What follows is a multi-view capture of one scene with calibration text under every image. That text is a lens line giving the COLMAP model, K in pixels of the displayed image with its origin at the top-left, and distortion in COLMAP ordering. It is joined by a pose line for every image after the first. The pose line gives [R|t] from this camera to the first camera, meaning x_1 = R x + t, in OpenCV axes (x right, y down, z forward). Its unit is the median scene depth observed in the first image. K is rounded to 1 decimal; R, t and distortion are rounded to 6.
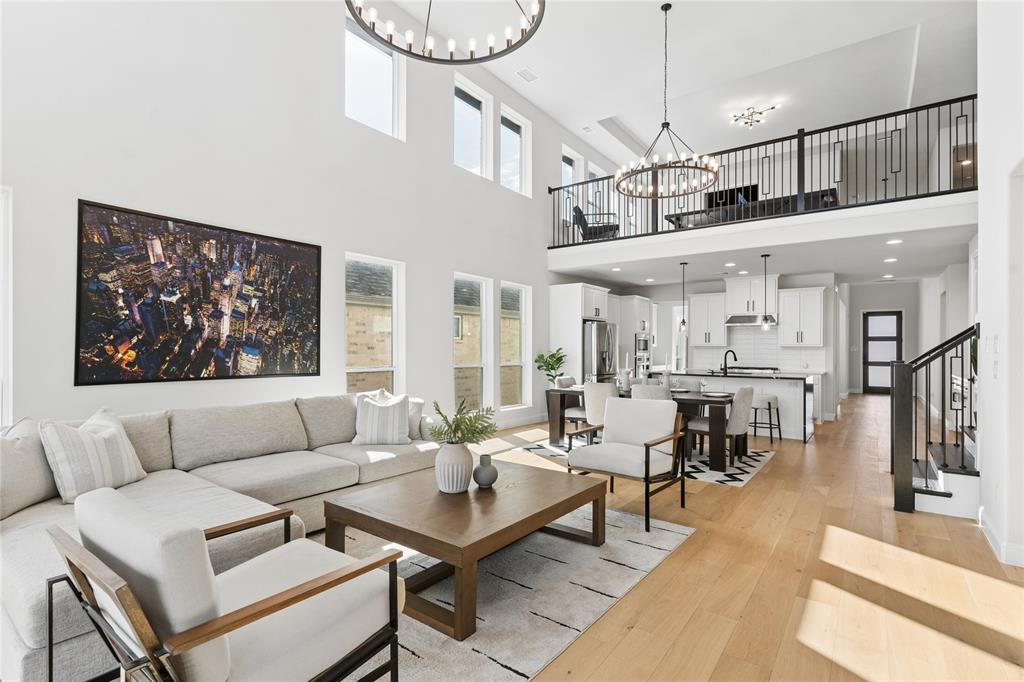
lens RADIAL K [[486.8, 0, 511.6], [0, 486.8, 343.4], [0, 0, 1]] dist [0.000691, 0.000040]
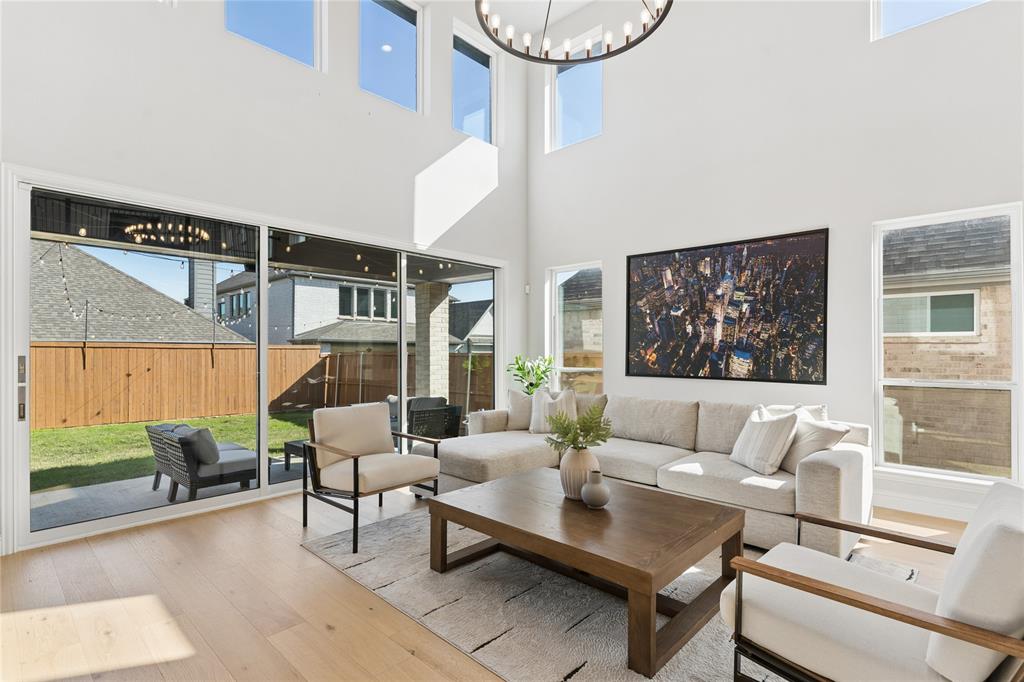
lens RADIAL K [[493.3, 0, 514.5], [0, 493.3, 344.8], [0, 0, 1]] dist [-0.000702, -0.000017]
pose [[-0.094296, -0.018427, -0.995374, 0.548021], [0.007820, 0.999784, -0.019249, 0.011314], [0.995514, -0.009599, -0.094131, 0.612625]]
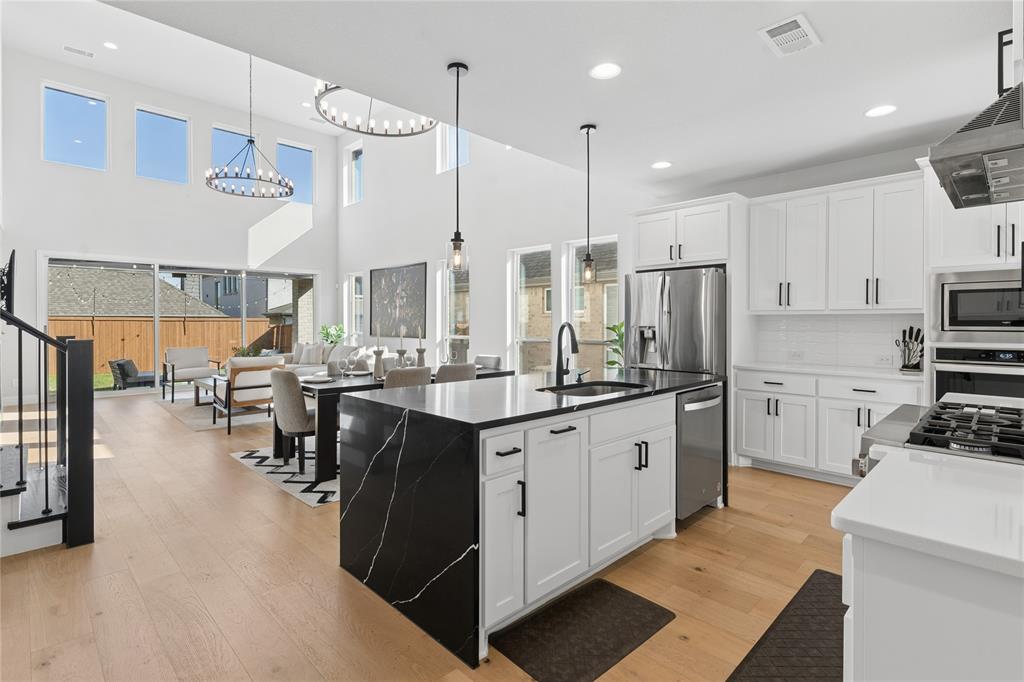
lens RADIAL K [[496.7, 0, 511.0], [0, 496.7, 331.6], [0, 0, 1]] dist [0.030278, -0.000187]
pose [[-0.152879, 0.012240, -0.988169, 1.416986], [0.009329, 0.999897, 0.010942, 0.027613], [0.988201, -0.007546, -0.152978, 1.737593]]
